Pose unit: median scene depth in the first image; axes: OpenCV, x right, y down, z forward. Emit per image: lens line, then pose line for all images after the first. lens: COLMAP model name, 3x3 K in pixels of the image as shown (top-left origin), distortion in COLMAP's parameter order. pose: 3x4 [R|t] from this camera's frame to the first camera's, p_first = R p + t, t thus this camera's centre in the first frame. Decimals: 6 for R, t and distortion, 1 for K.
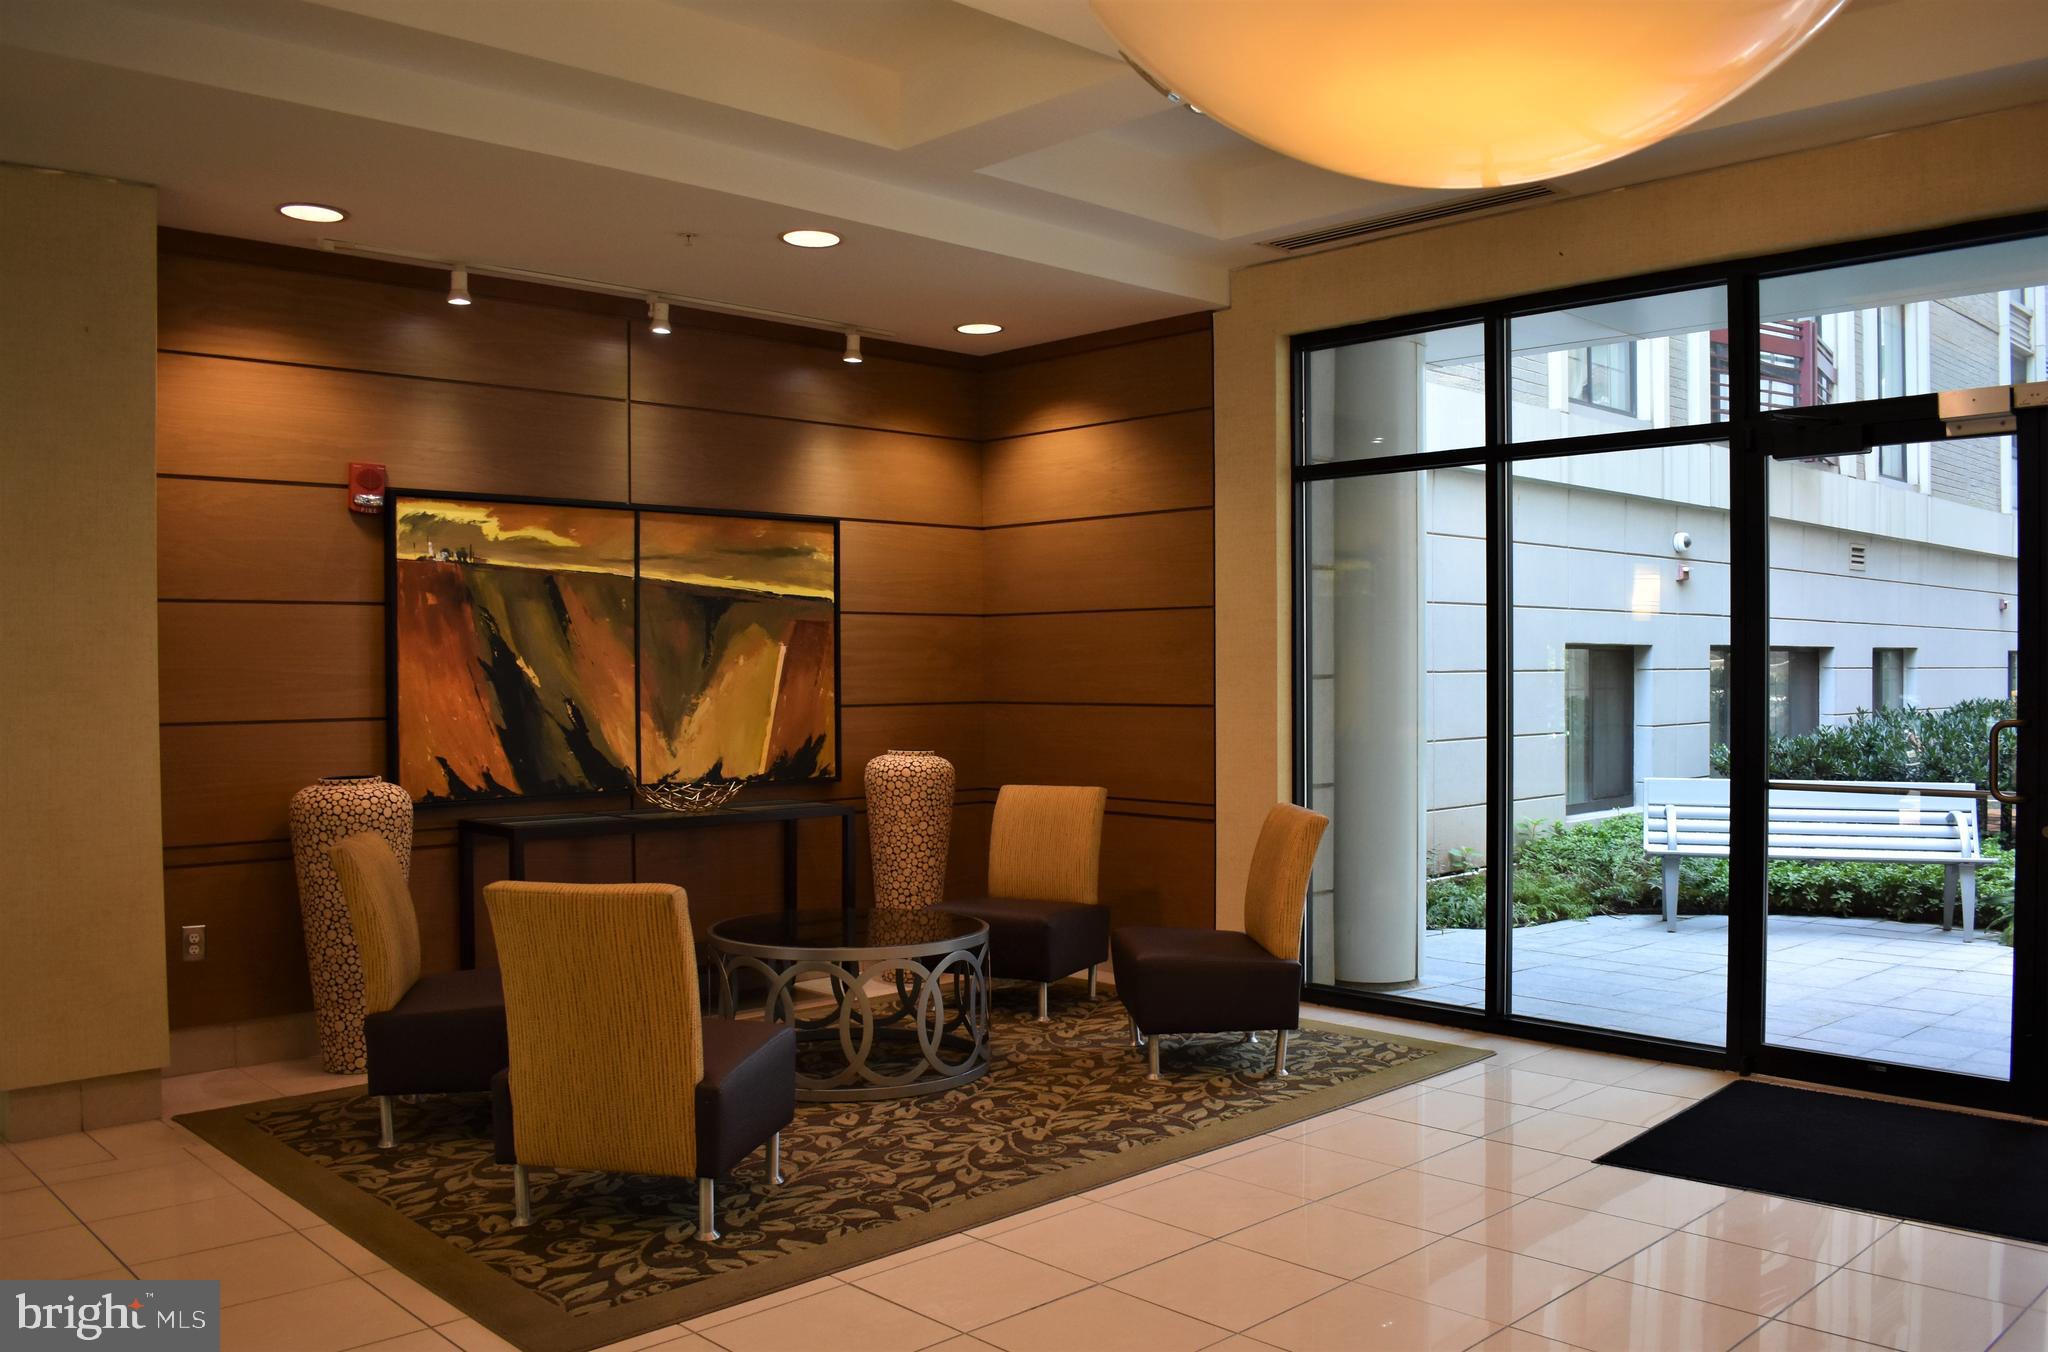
lens RADIAL K [[1650.1, 0, 1024.0], [0, 1650.1, 676.0], [0, 0, 1]] dist [-0.005319, -0.120914]
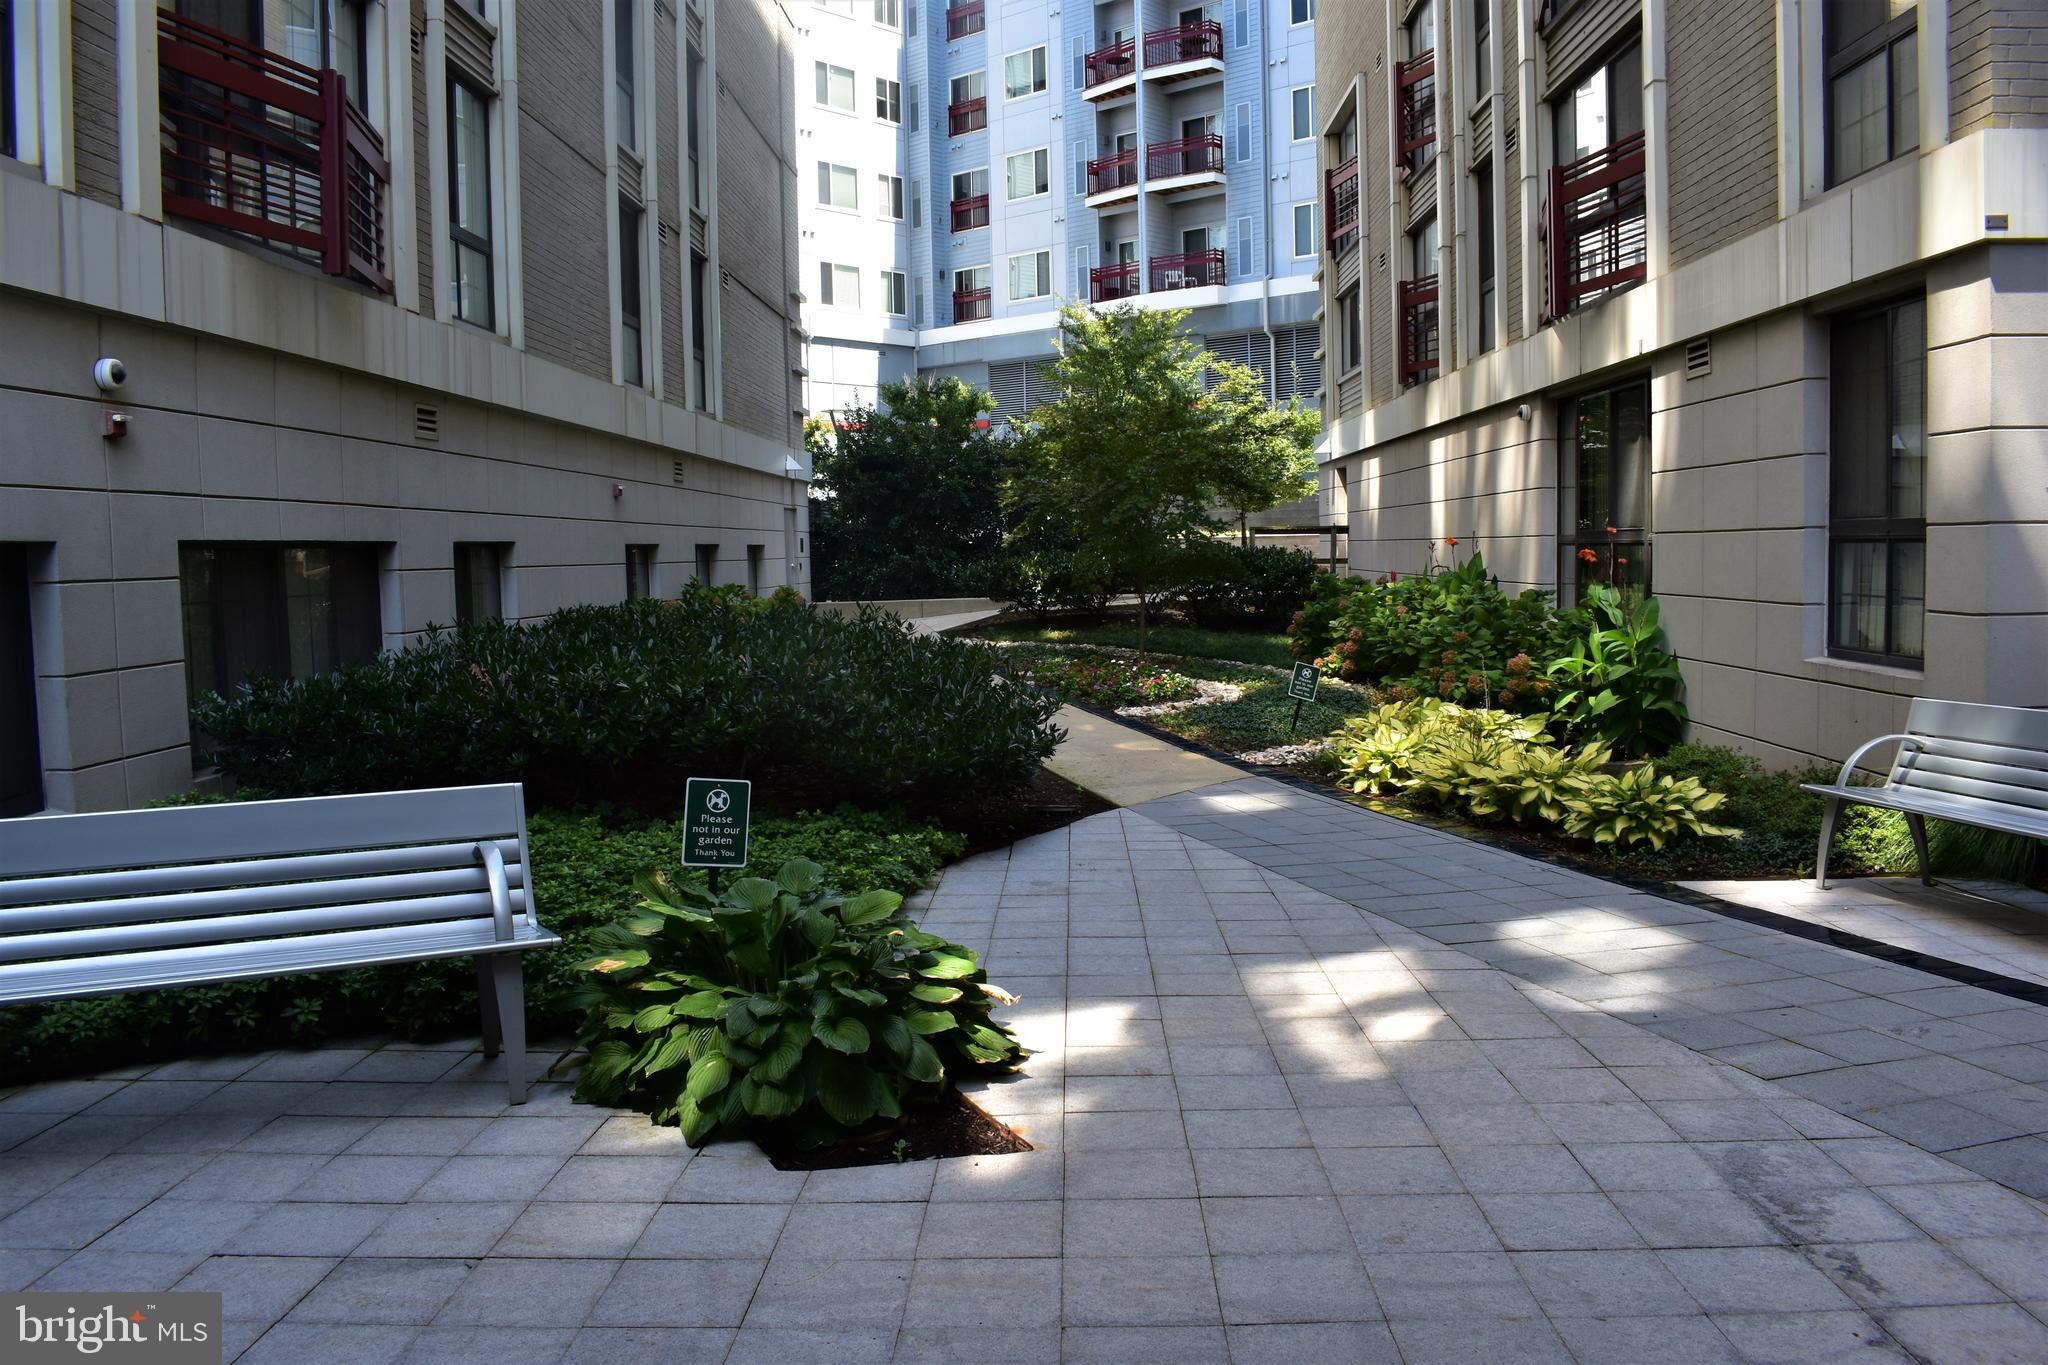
lens RADIAL K [[1597.9, 0, 1029.7], [0, 1597.9, 678.5], [0, 0, 1]] dist [-0.089955, 0.011191]
pose [[0.709998, -0.072299, 0.700482, 0.194635], [0.026143, 0.996736, 0.076377, -0.002962], [-0.703718, -0.035915, 0.709571, 0.290462]]
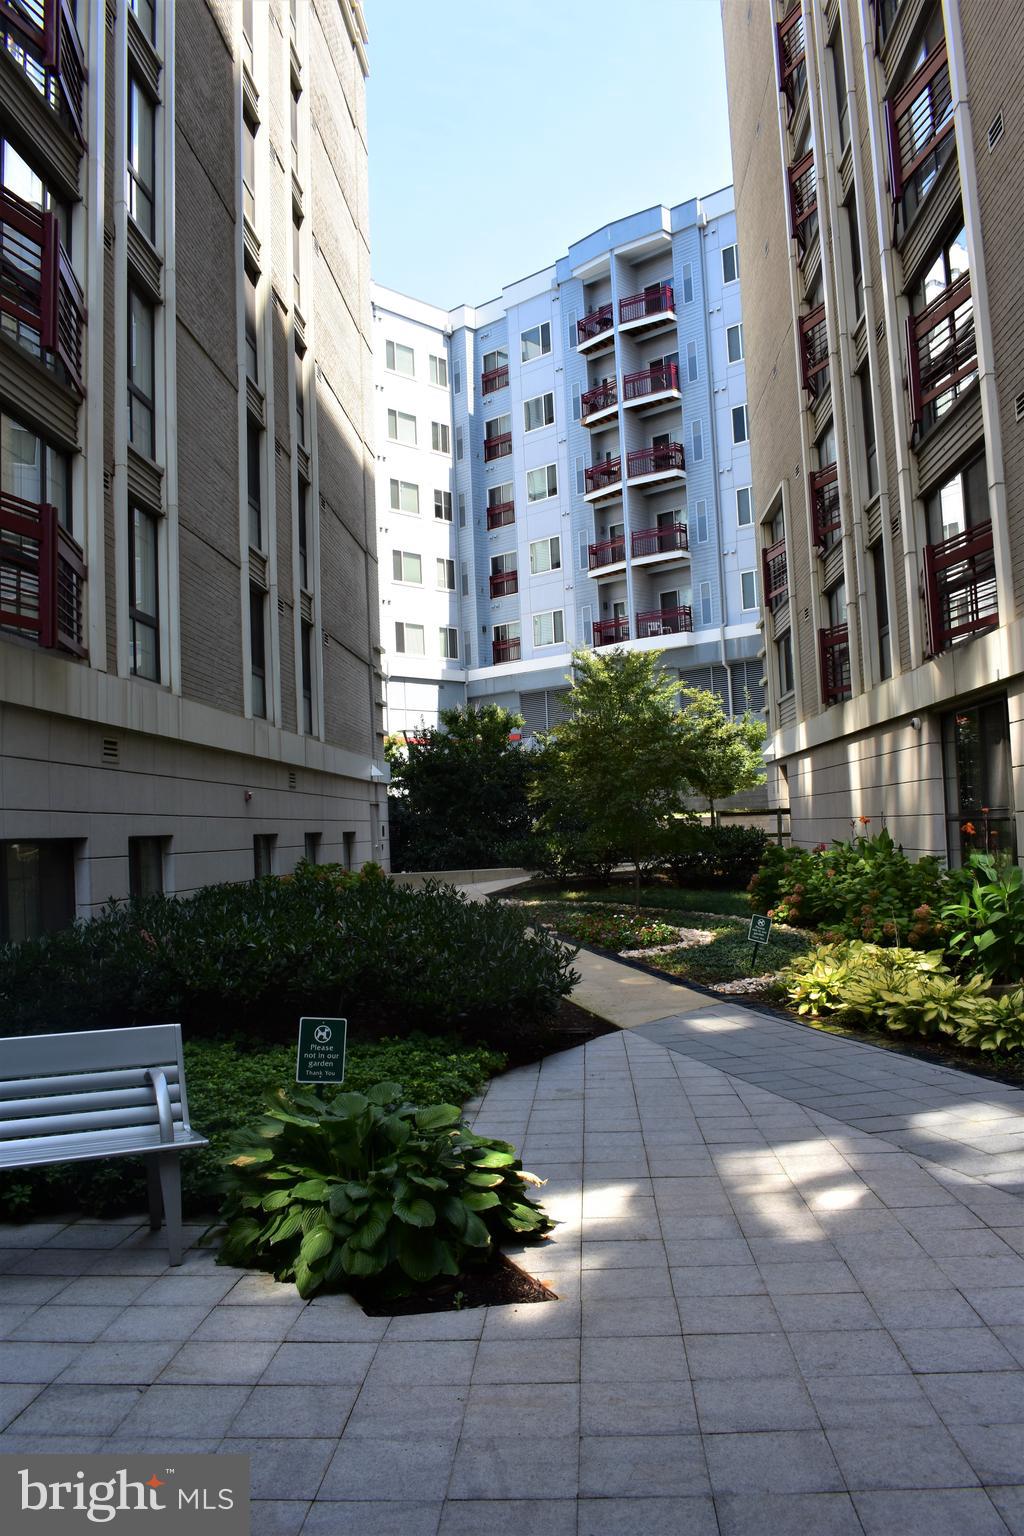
lens RADIAL K [[1198.4, 0, 512.0], [0, 1198.4, 768.0], [0, 0, 1]] dist [-0.089955, 0.011191]
pose [[0.733335, 0.003879, 0.679856, 0.188944], [0.046230, 0.997385, -0.055556, -0.007697], [-0.678294, 0.072171, 0.731238, 0.282554]]
